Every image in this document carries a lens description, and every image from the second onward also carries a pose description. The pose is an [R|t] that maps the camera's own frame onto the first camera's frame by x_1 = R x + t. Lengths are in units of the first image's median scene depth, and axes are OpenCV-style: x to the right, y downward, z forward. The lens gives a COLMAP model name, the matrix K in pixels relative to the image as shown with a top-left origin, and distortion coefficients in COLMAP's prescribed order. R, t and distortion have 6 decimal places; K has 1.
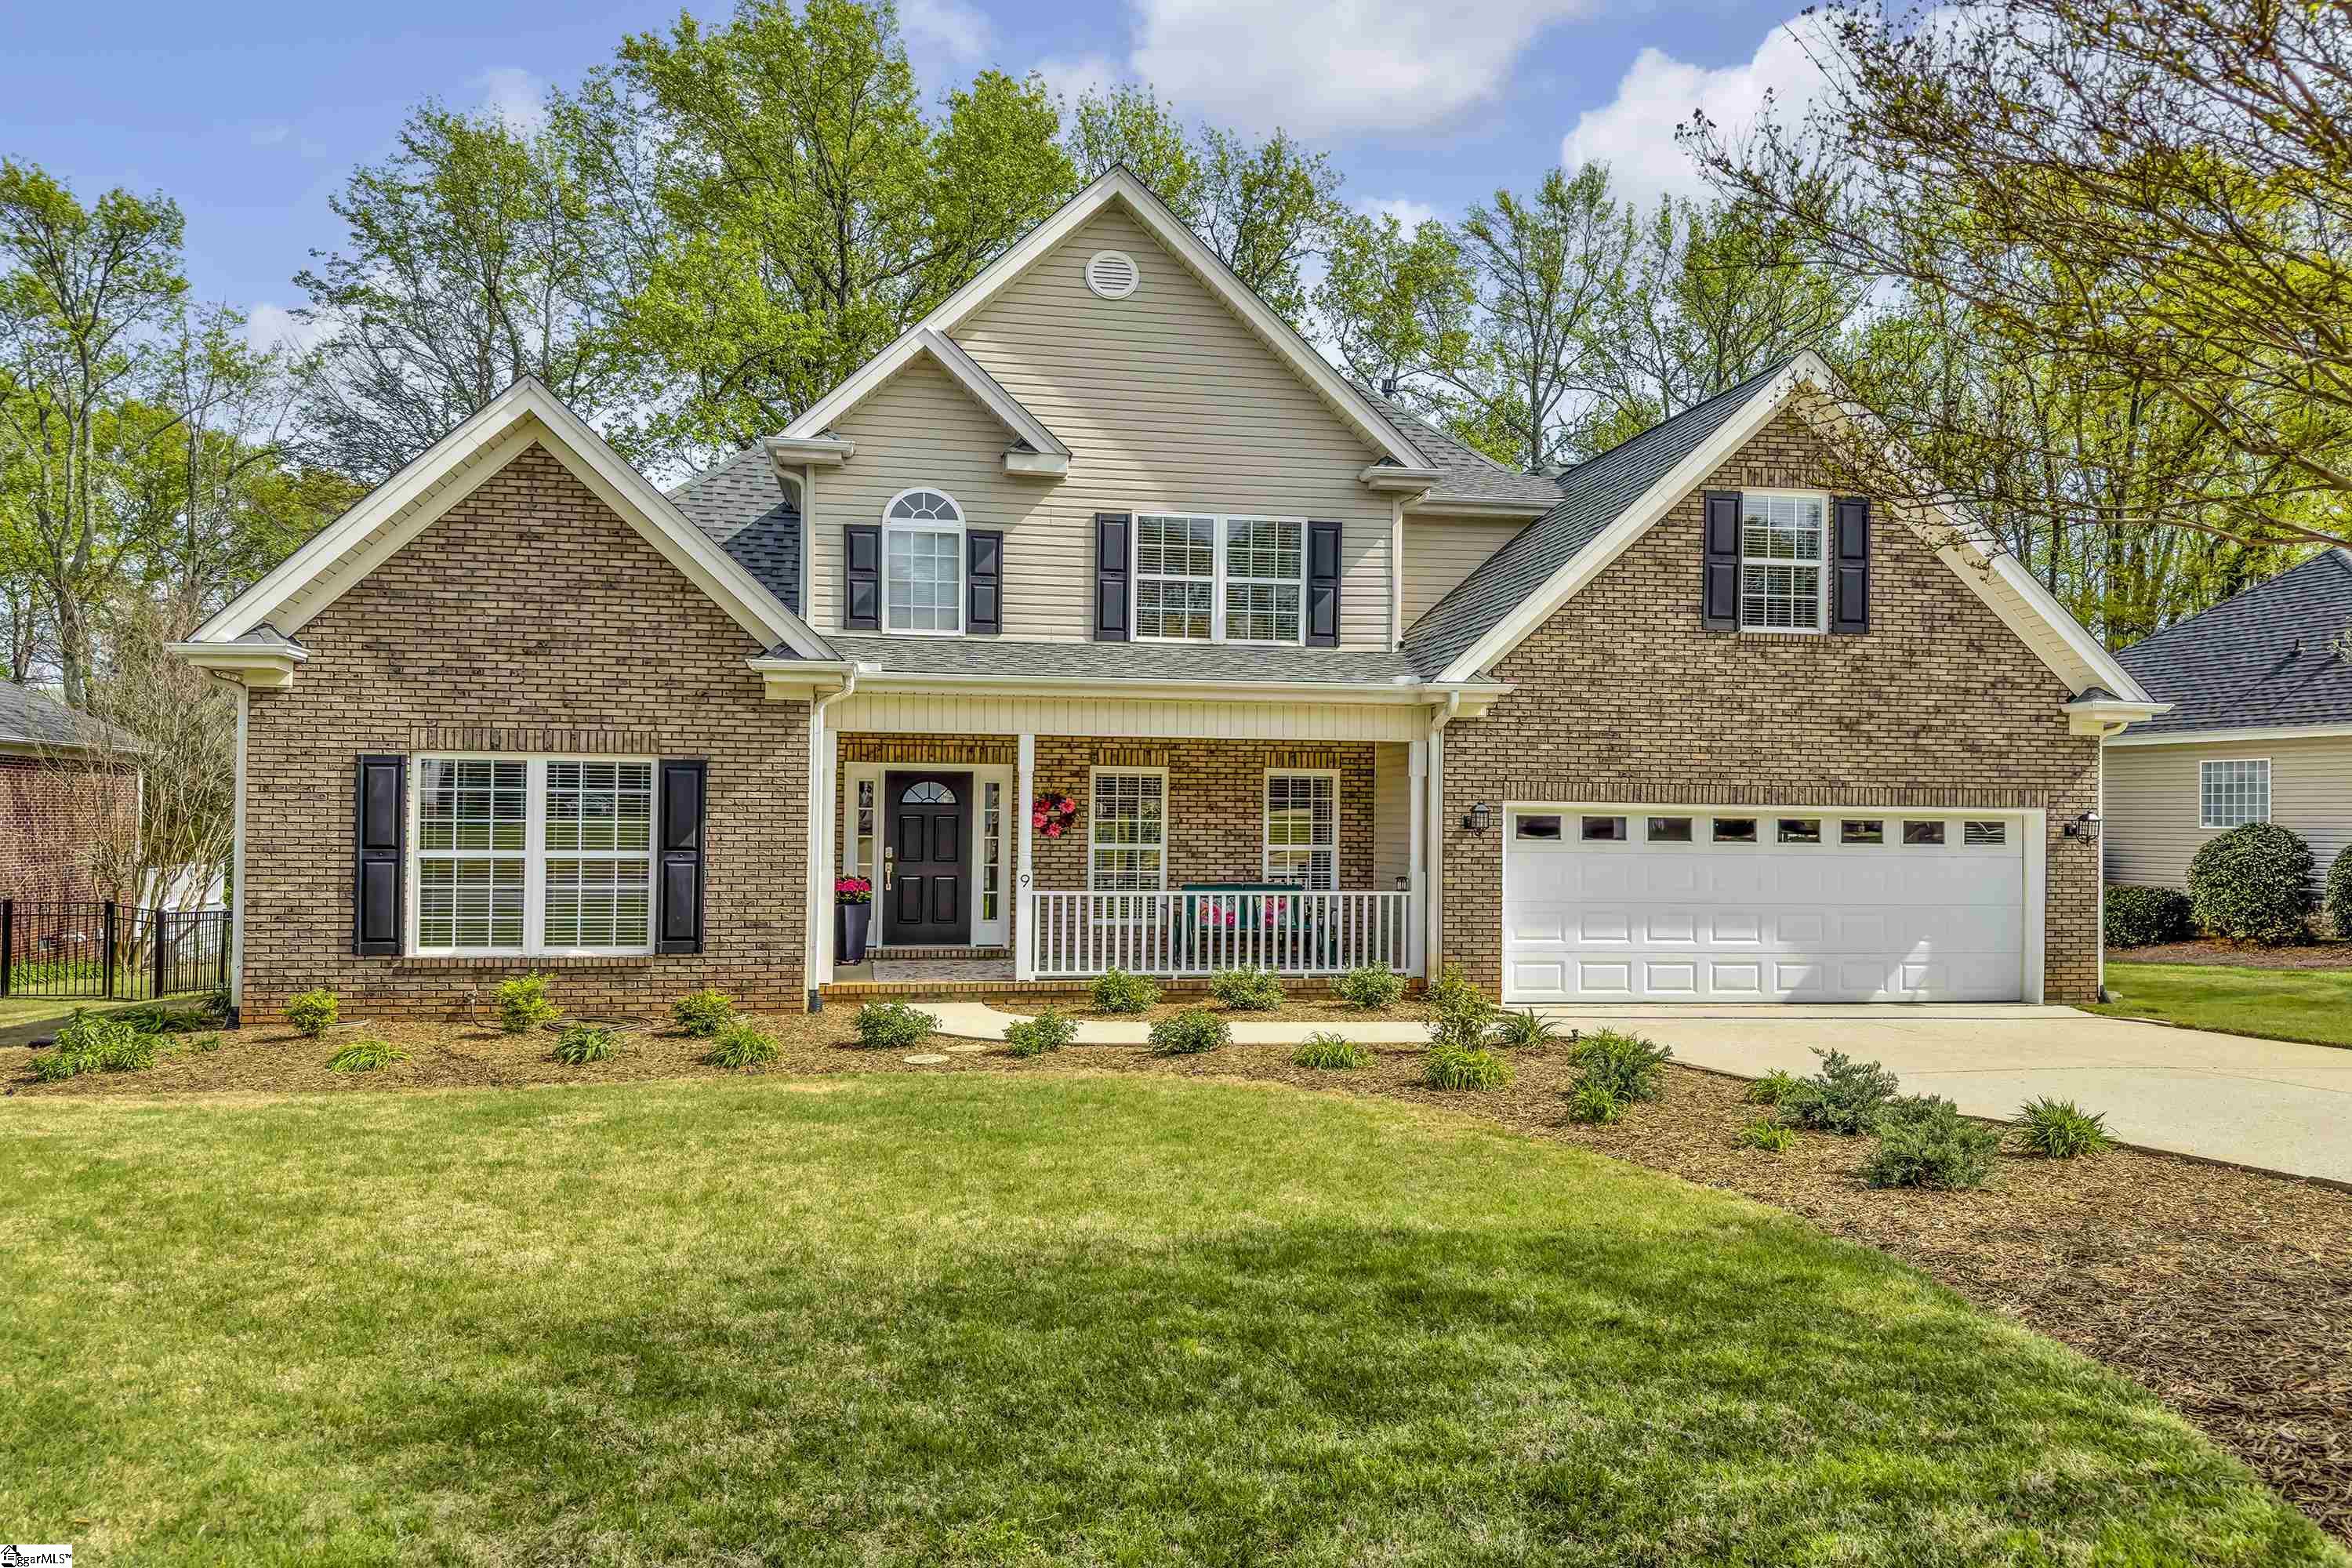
lens RADIAL K [[1629.0, 0, 1165.6], [0, 1629.0, 789.5], [0, 0, 1]] dist [0.042249, -0.008859]
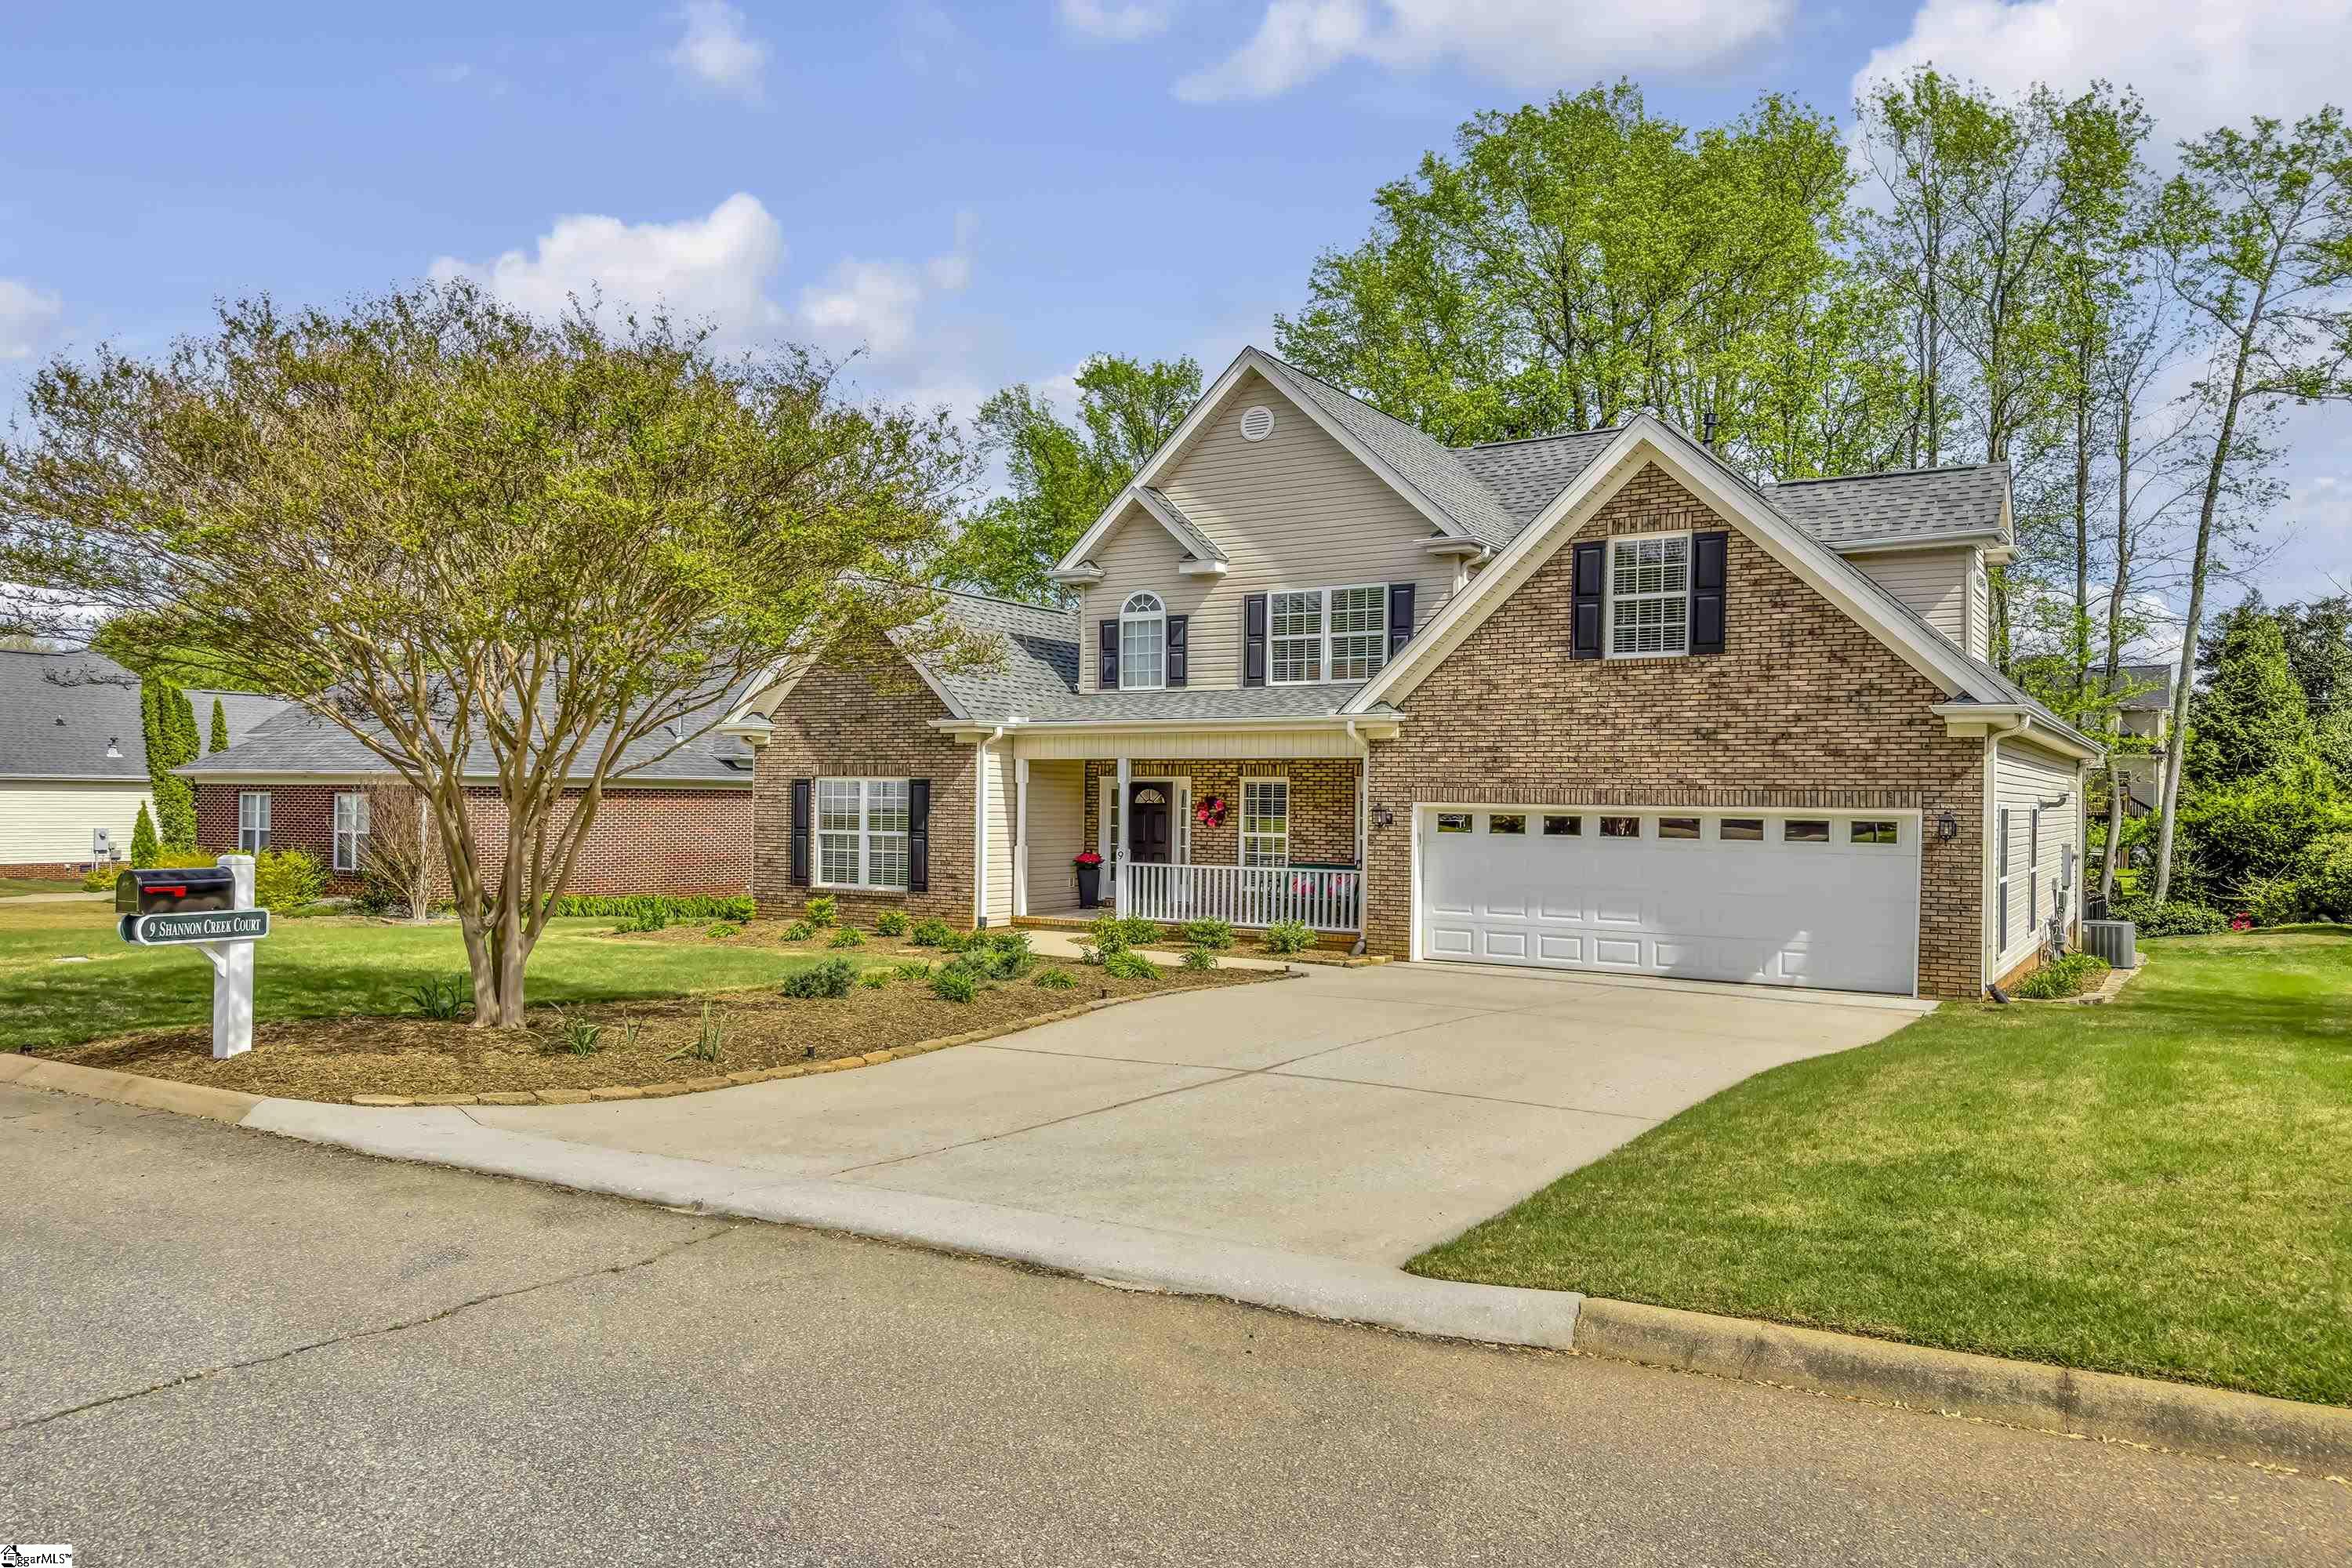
lens RADIAL K [[1629.0, 0, 1160.2], [0, 1629.0, 774.3], [0, 0, 1]] dist [0.042249, -0.008859]
pose [[0.738086, -0.011709, -0.674605, 0.877640], [0.010672, 0.999927, -0.005679, -0.009479], [0.674622, -0.003008, 0.738157, -0.083858]]
